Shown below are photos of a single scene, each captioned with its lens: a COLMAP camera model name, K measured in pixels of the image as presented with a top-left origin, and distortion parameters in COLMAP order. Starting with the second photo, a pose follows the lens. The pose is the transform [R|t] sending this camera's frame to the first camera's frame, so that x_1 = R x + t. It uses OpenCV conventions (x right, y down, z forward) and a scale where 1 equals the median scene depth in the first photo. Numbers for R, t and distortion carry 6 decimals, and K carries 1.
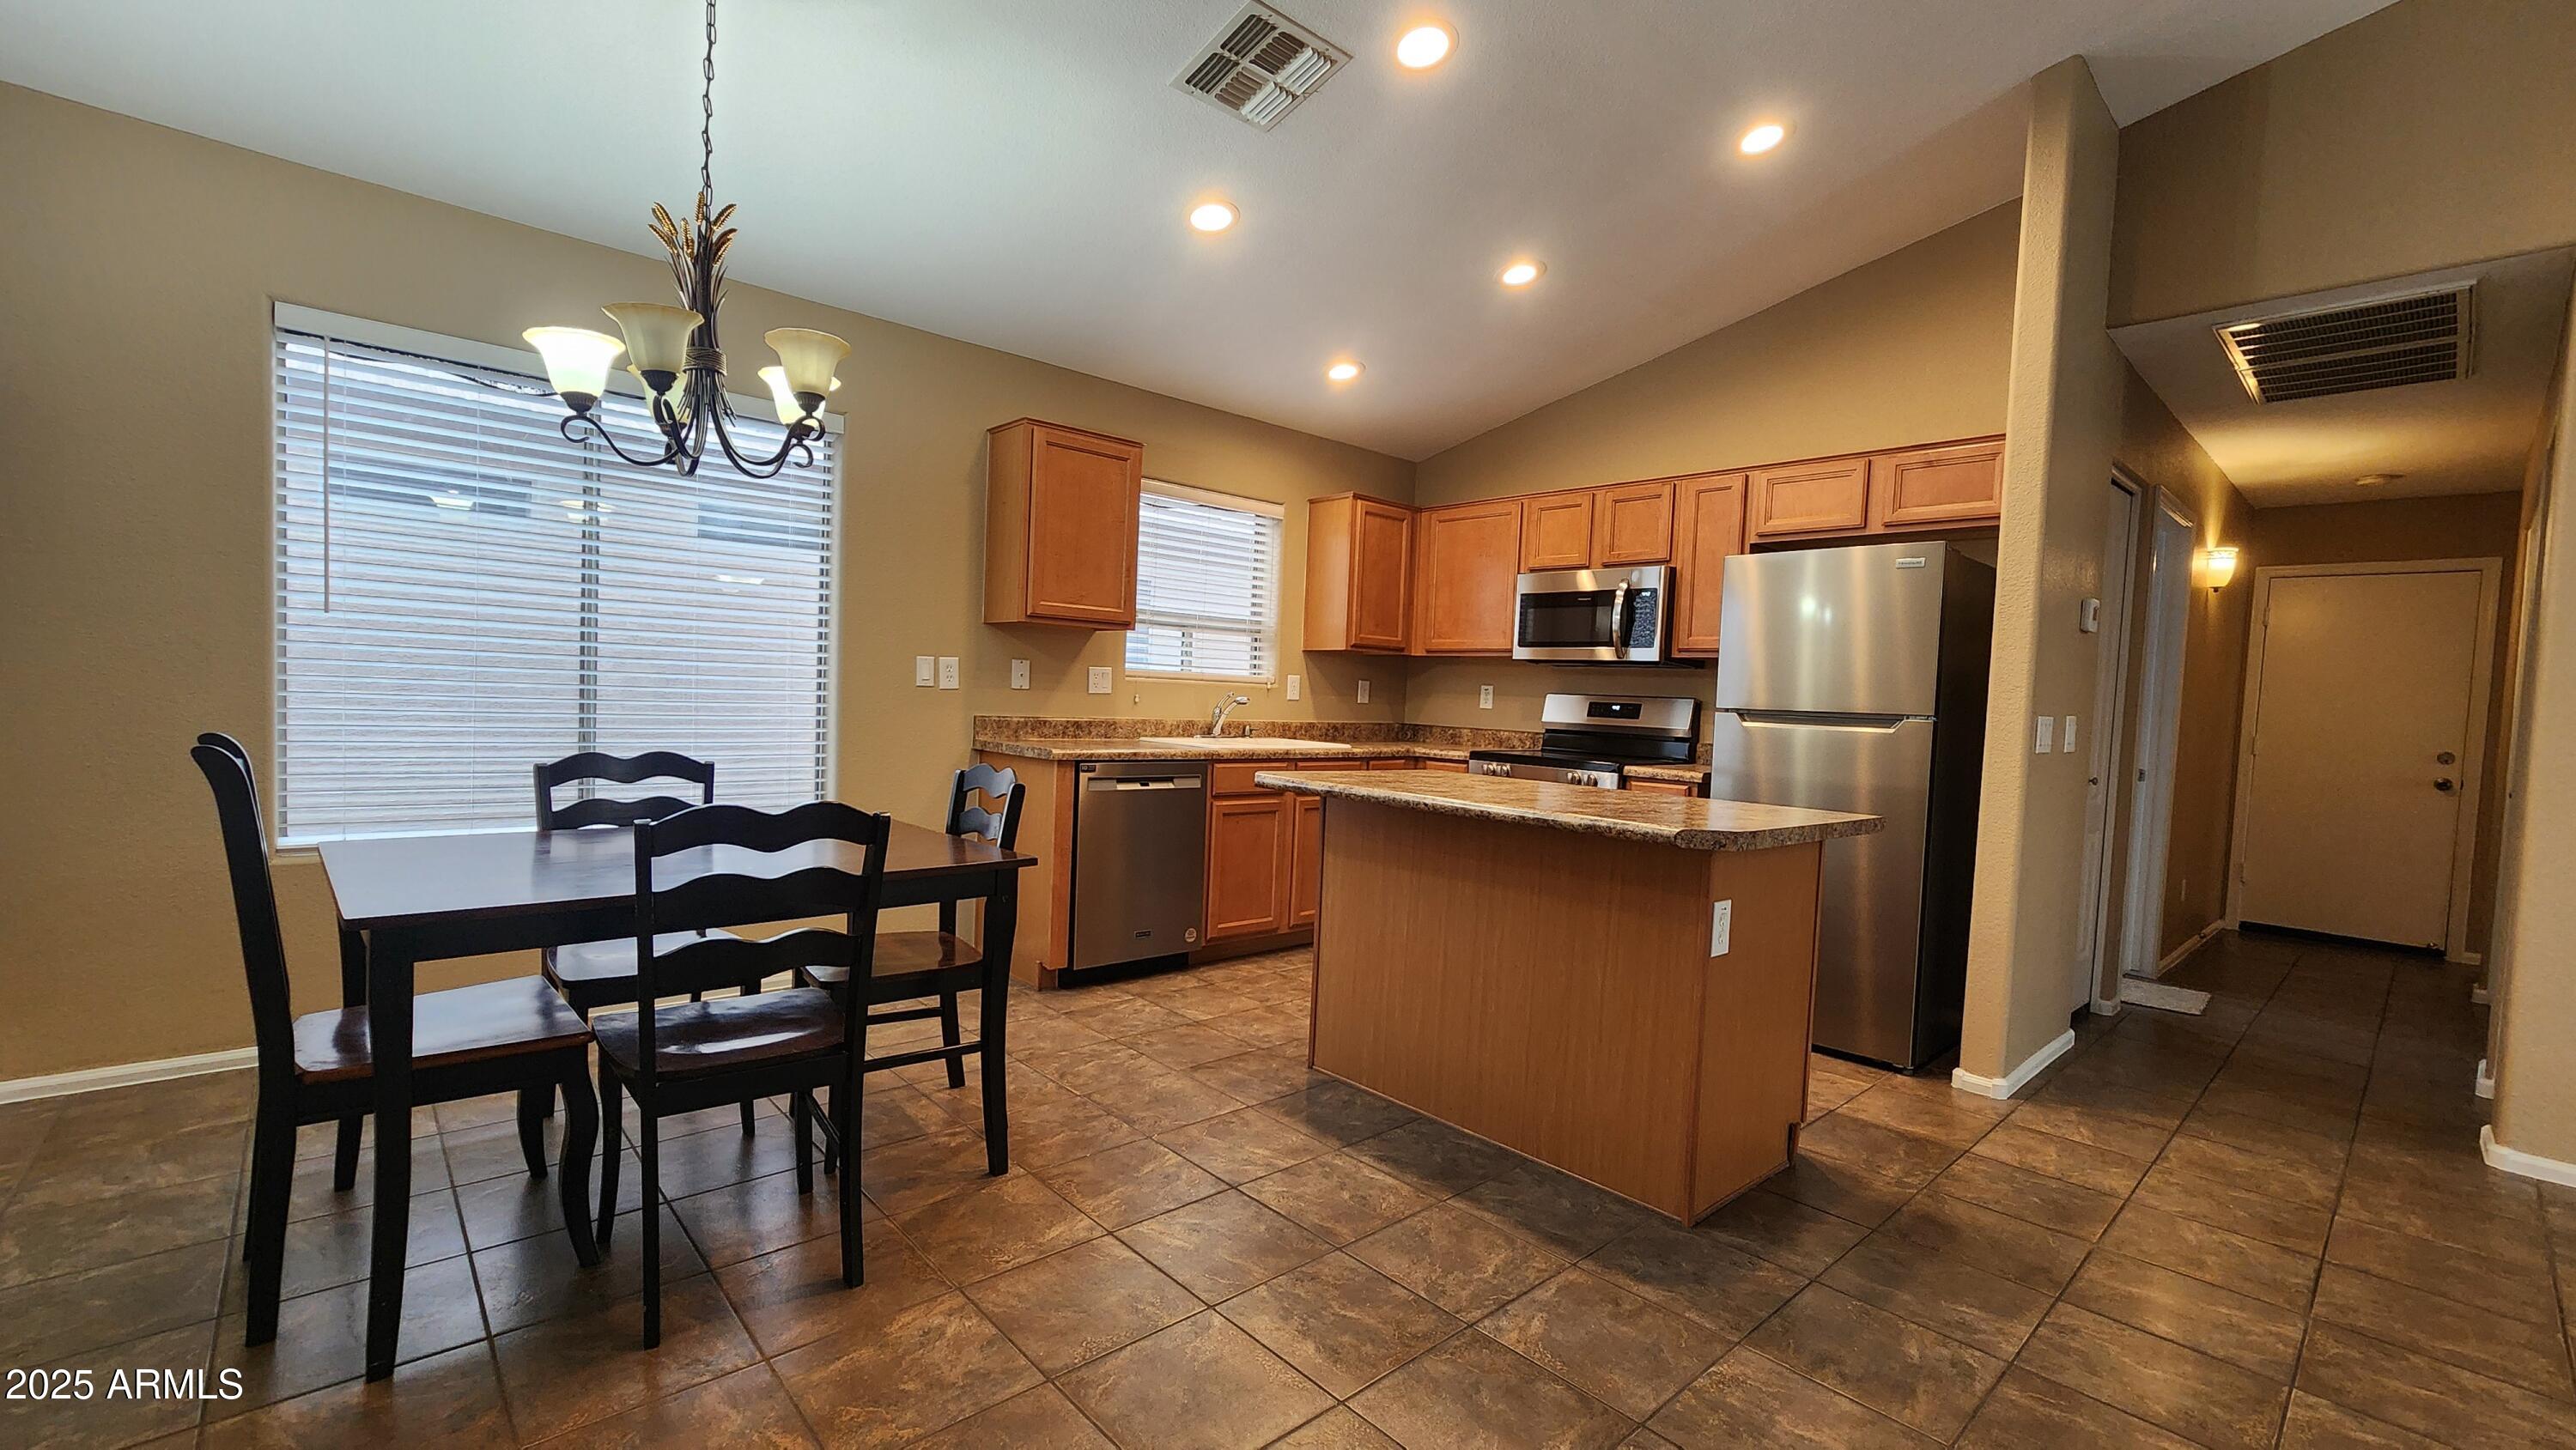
lens RADIAL K [[1054.0, 0, 1272.8], [0, 1054.0, 739.3], [0, 0, 1]] dist [0.000389, 0.000456]
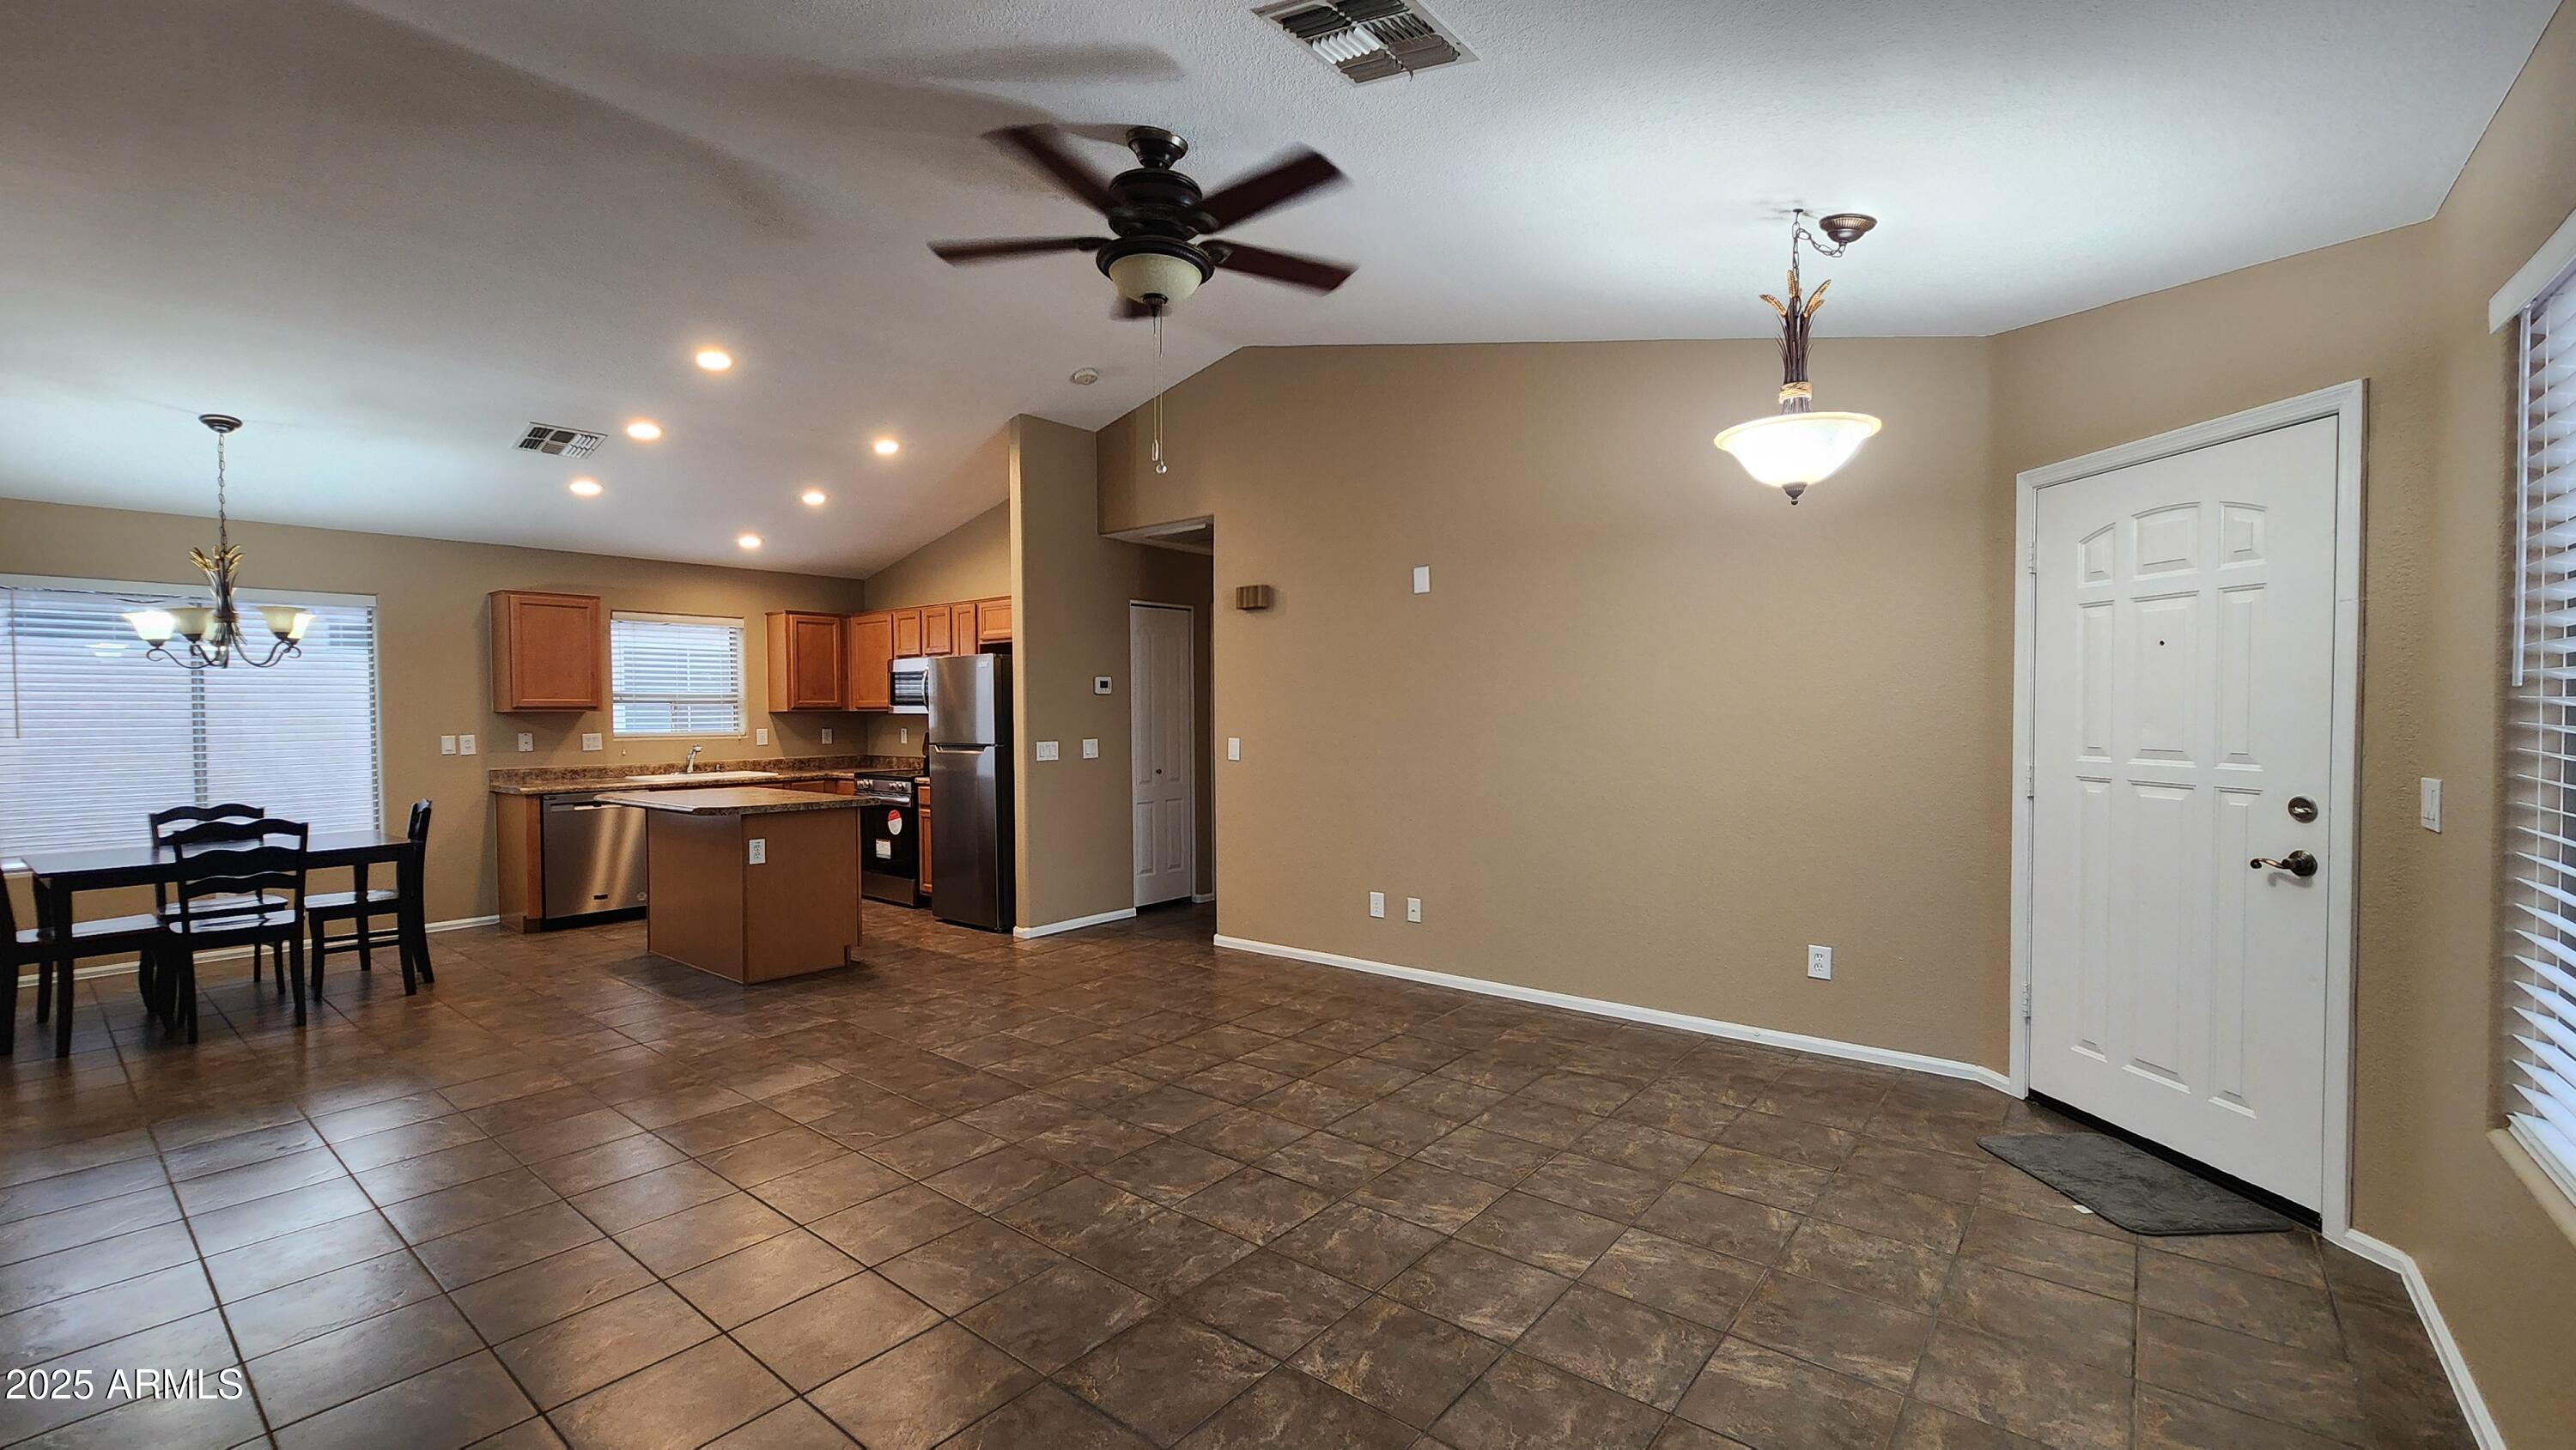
lens RADIAL K [[1058.1, 0, 1273.2], [0, 1058.1, 739.0], [0, 0, 1]] dist [-0.000742, 0.004230]
pose [[0.987456, -0.052978, 0.148739, 0.716238], [0.055184, 0.998418, -0.010737, 0.014481], [-0.147935, 0.018810, 0.988818, -0.840489]]
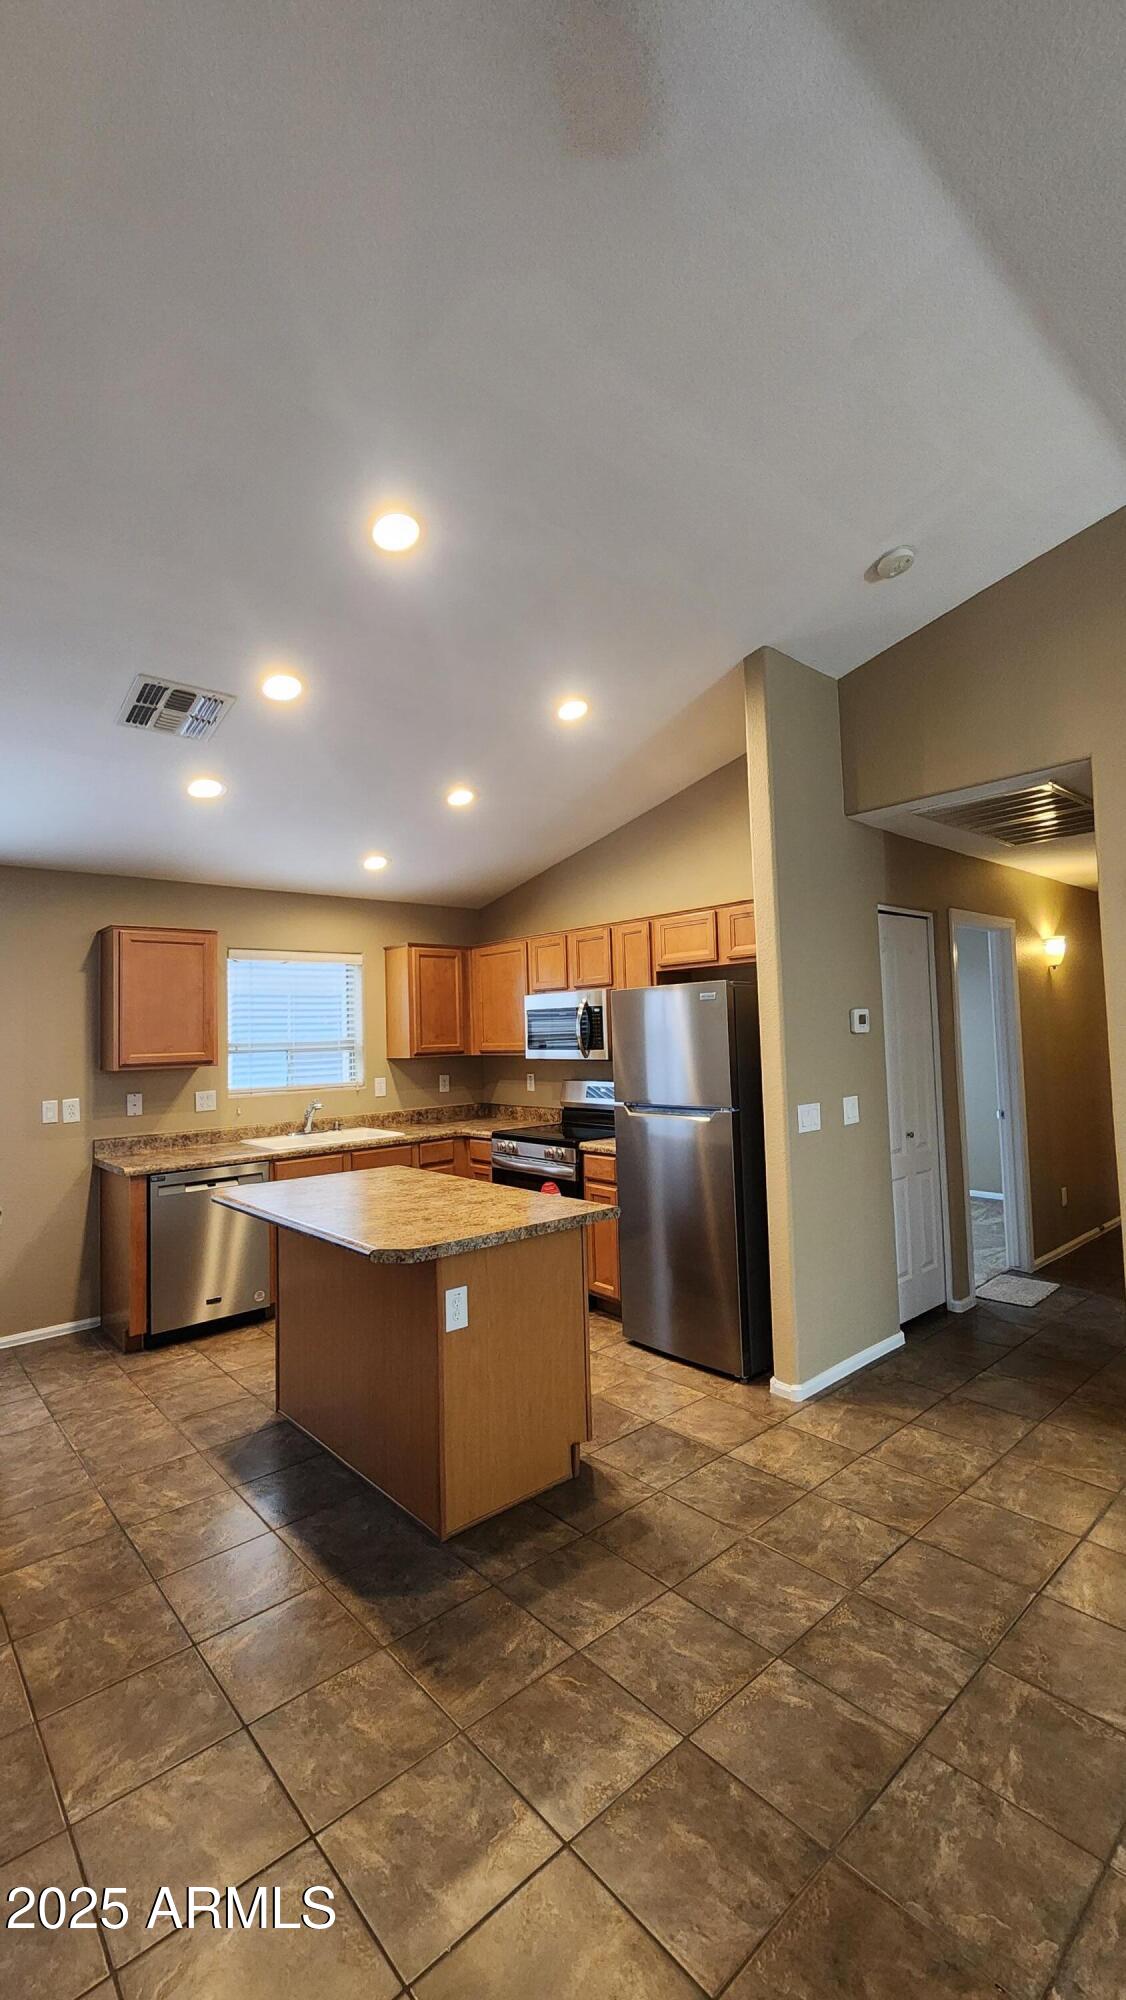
lens RADIAL K [[828.1, 0, 553.1], [0, 828.1, 991.5], [0, 0, 1]] dist [-0.000262, 0.000315]
pose [[0.997299, -0.072607, -0.011107, 0.357591], [0.071185, 0.992687, -0.097491, -0.071683], [0.018104, 0.096437, 0.995174, -0.068231]]
